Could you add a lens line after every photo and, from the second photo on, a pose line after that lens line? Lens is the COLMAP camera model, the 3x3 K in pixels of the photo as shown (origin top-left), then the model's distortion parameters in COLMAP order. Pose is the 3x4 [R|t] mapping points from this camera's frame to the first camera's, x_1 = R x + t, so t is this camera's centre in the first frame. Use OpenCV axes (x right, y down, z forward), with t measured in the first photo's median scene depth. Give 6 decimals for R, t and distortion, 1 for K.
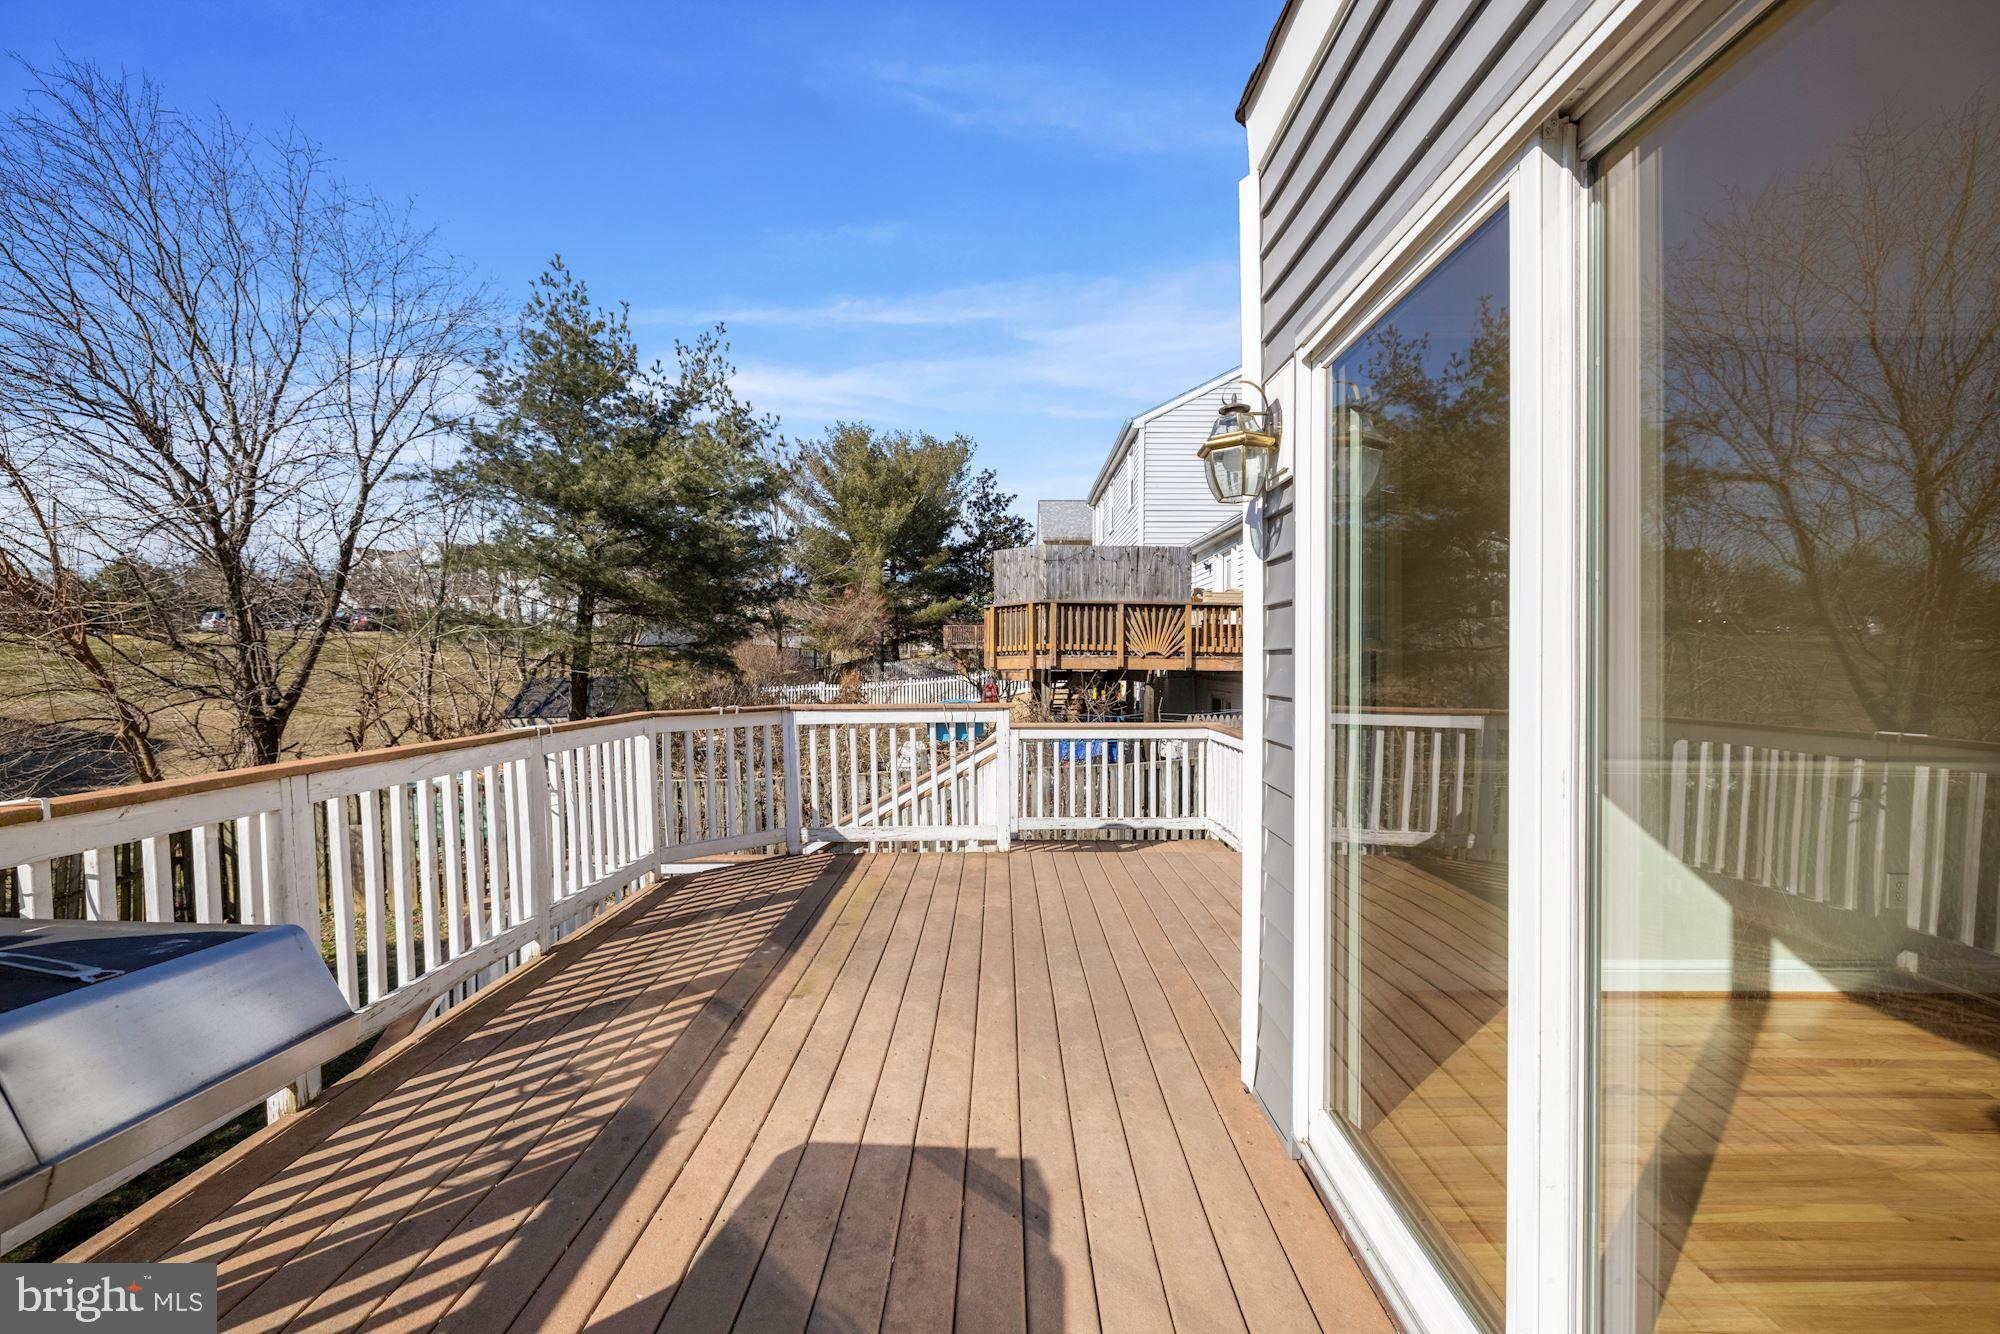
lens RADIAL K [[840.8, 0, 1000.6], [0, 840.8, 665.3], [0, 0, 1]] dist [-0.001634, -0.000265]
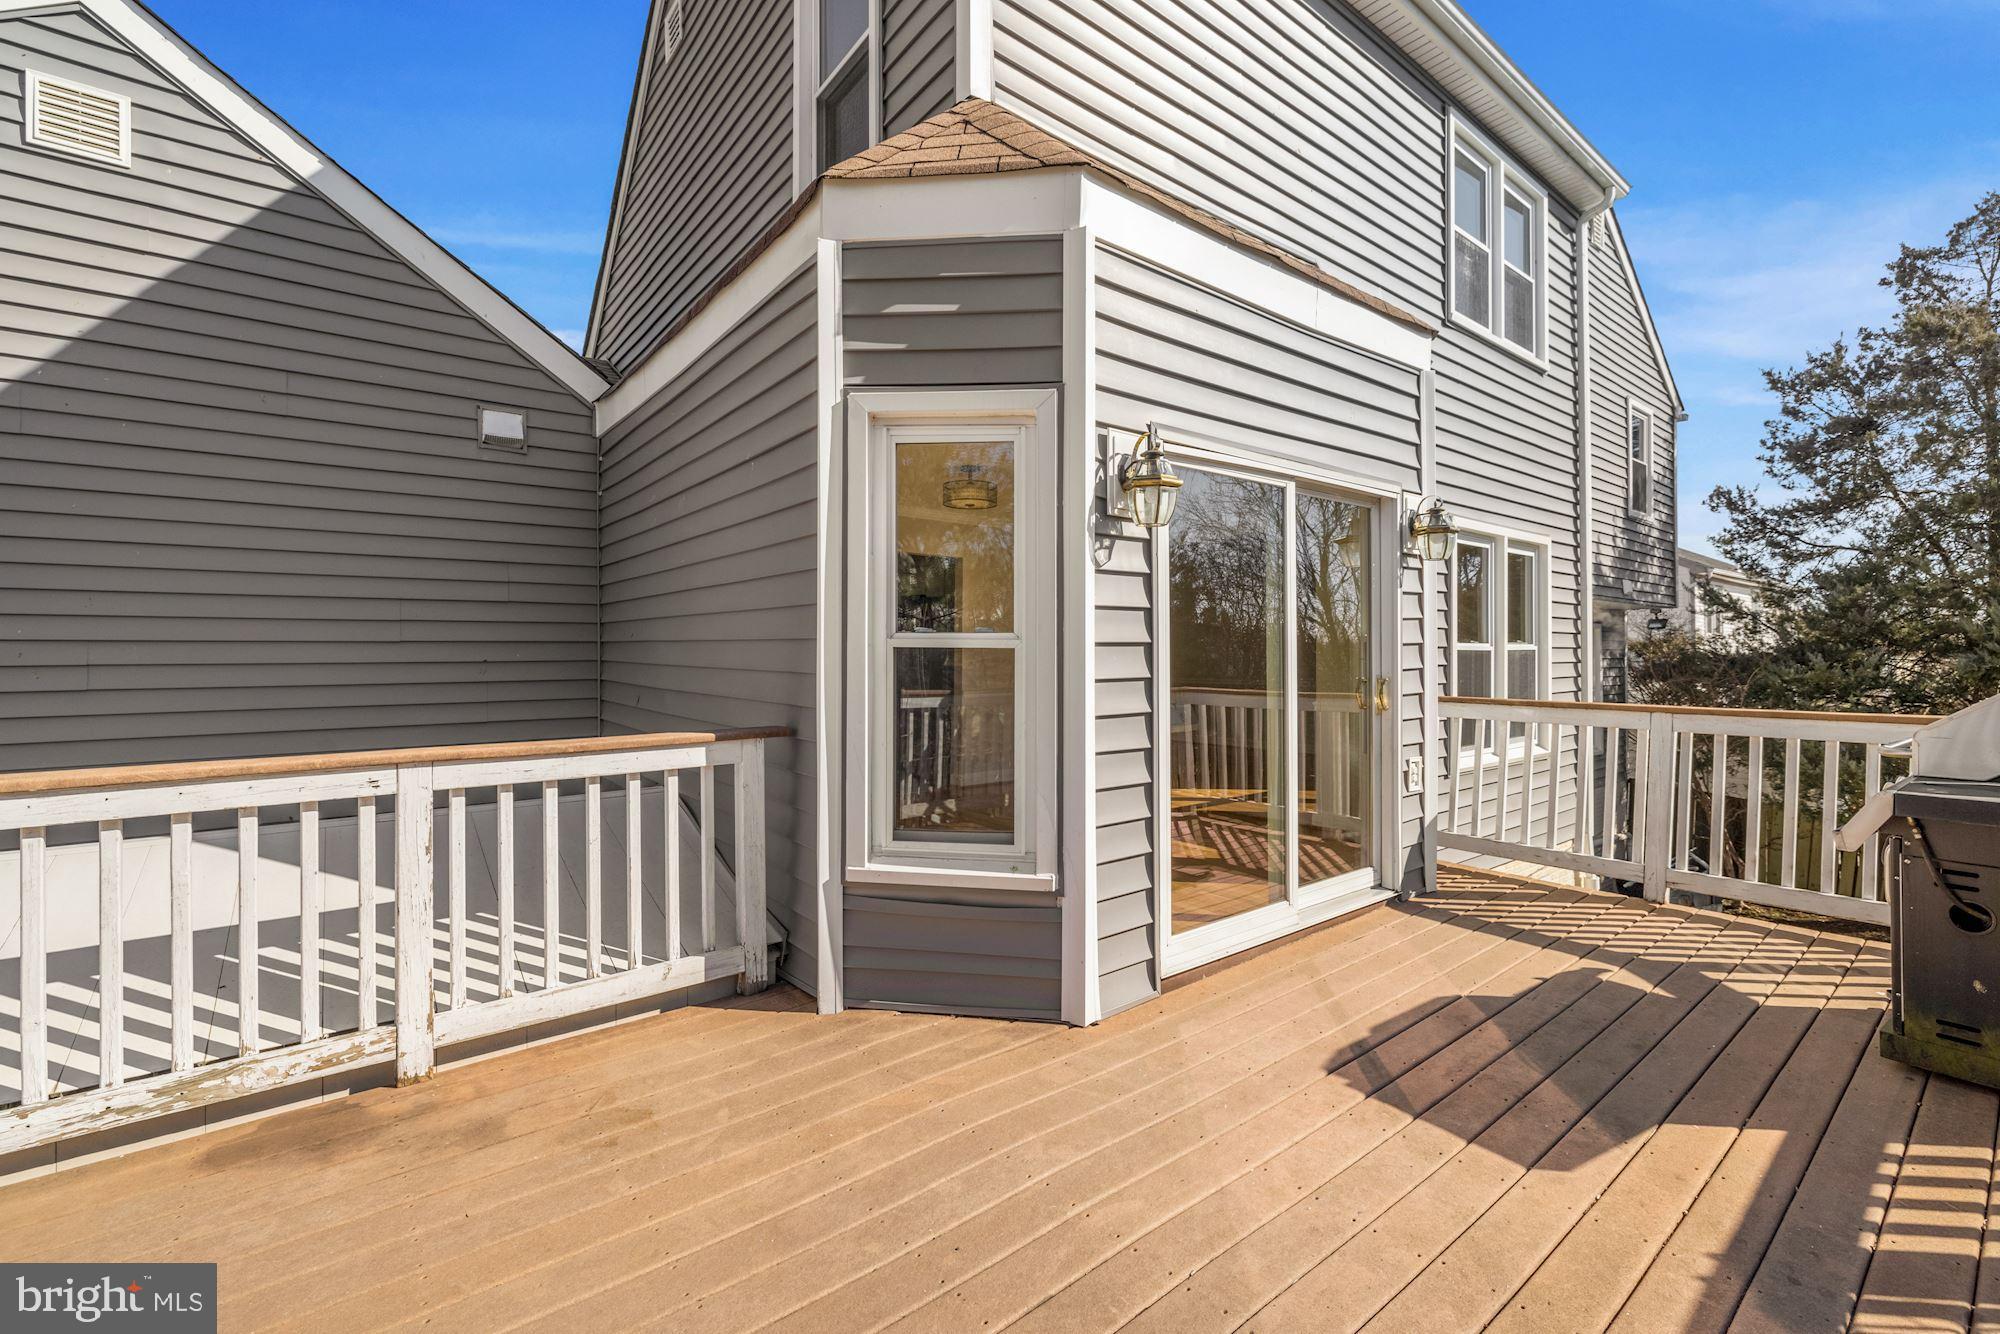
lens RADIAL K [[840.8, 0, 984.1], [0, 840.8, 655.6], [0, 0, 1]] dist [-0.001634, -0.000265]
pose [[-0.613587, -0.008485, 0.789582, -0.623666], [-0.001841, 0.999955, 0.009315, -0.019513], [-0.789625, 0.004262, -0.613575, 2.161485]]
